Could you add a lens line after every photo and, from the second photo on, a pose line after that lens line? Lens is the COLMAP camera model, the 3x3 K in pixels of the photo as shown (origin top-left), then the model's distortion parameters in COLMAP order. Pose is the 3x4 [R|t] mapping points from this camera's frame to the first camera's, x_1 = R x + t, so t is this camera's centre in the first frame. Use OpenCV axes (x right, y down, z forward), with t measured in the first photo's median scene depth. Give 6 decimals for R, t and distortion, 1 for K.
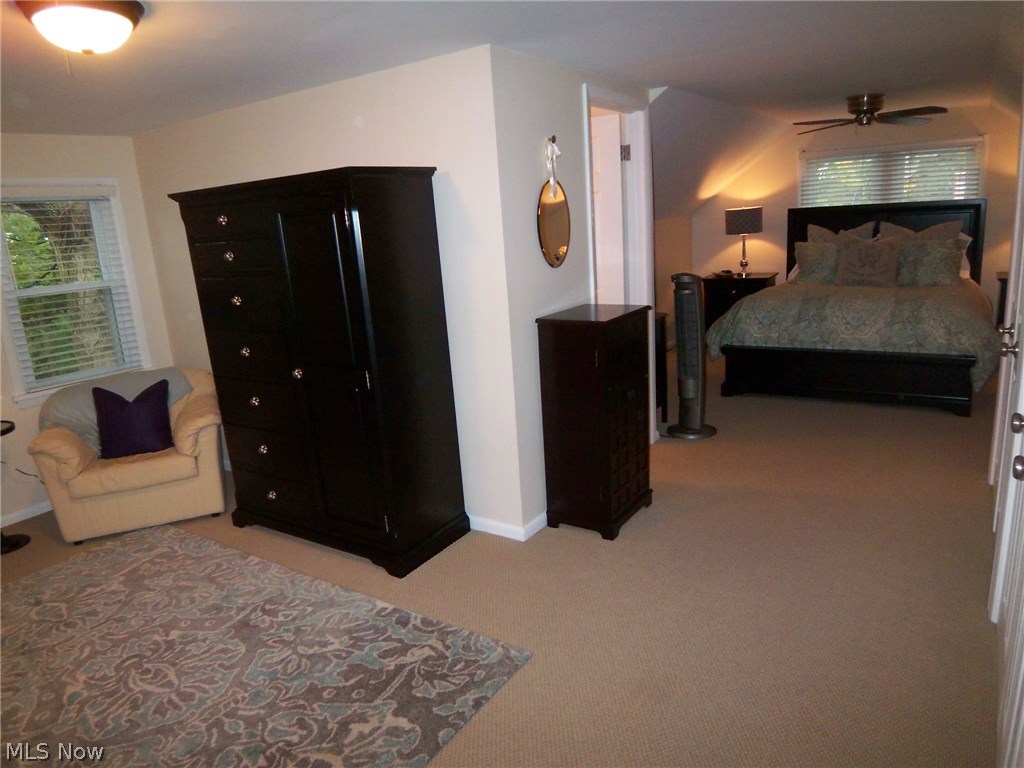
lens RADIAL K [[686.1, 0, 506.4], [0, 686.1, 383.5], [0, 0, 1]] dist [-0.016316, -0.039957]
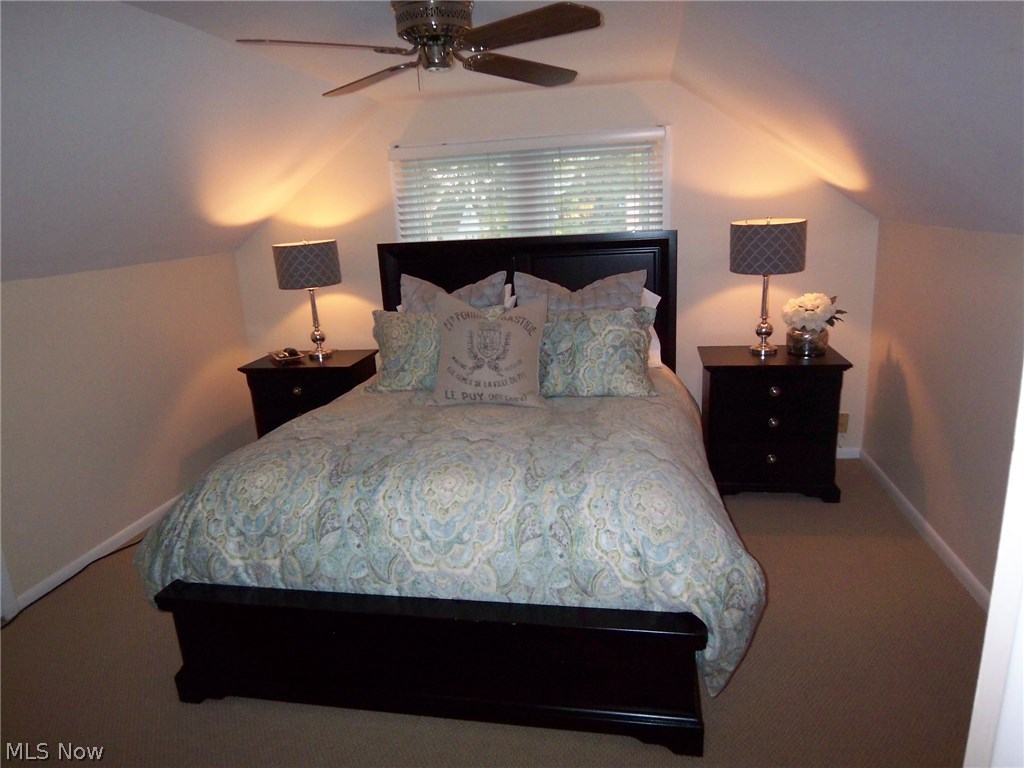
lens RADIAL K [[686.1, 0, 515.6], [0, 686.1, 384.0], [0, 0, 1]] dist [-0.016316, -0.039957]
pose [[0.914875, -0.071903, 0.397283, 0.346289], [0.081642, 0.996632, -0.007632, -0.152747], [-0.395397, 0.039418, 0.917664, 0.523267]]
